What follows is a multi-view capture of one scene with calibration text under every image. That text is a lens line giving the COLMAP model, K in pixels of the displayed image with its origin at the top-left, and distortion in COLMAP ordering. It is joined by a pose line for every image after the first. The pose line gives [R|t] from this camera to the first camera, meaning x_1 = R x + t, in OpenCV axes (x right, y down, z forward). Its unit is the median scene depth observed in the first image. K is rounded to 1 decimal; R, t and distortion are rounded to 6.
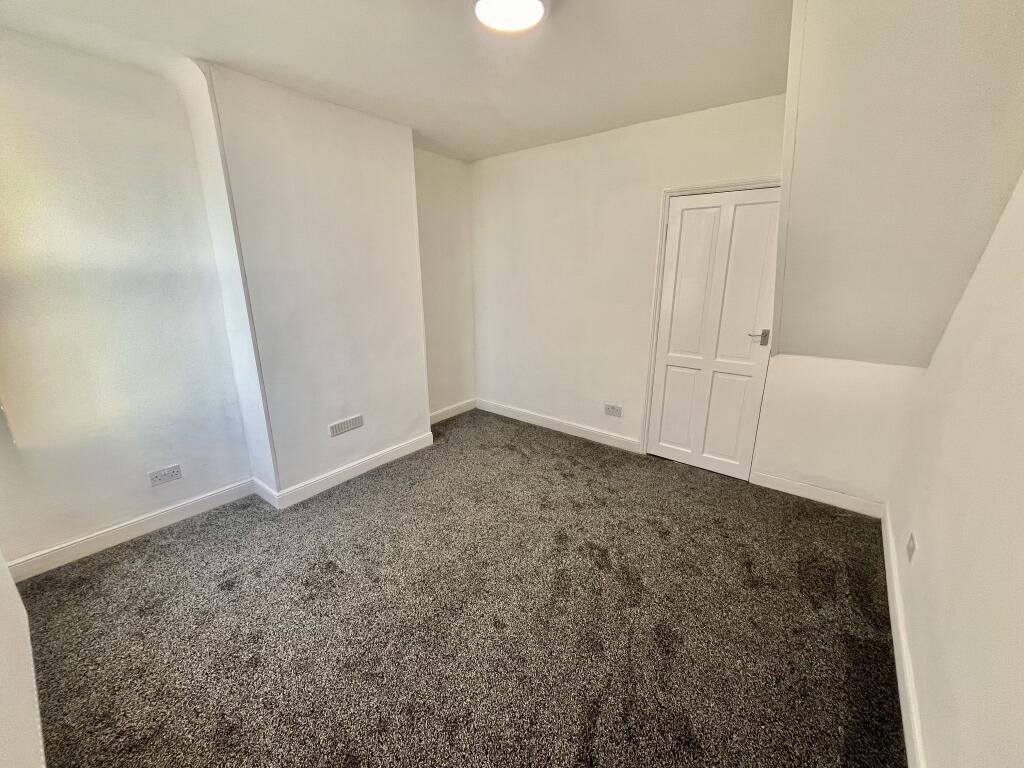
lens RADIAL K [[412.2, 0, 509.4], [0, 412.2, 383.1], [0, 0, 1]] dist [-0.000217, -0.001134]
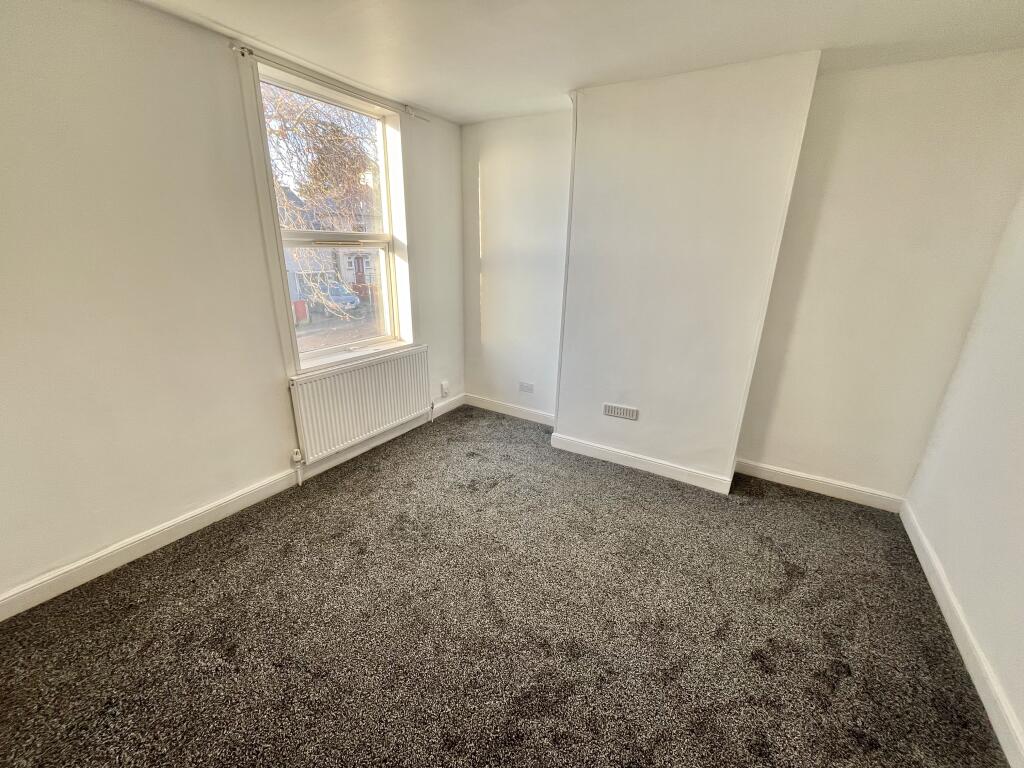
lens RADIAL K [[412.2, 0, 511.1], [0, 412.2, 383.9], [0, 0, 1]] dist [-0.000217, -0.001134]
pose [[0.118000, 0.313638, -0.942182, 0.485872], [-0.289395, 0.918486, 0.269506, -0.148779], [0.949909, 0.240861, 0.199147, 0.507906]]
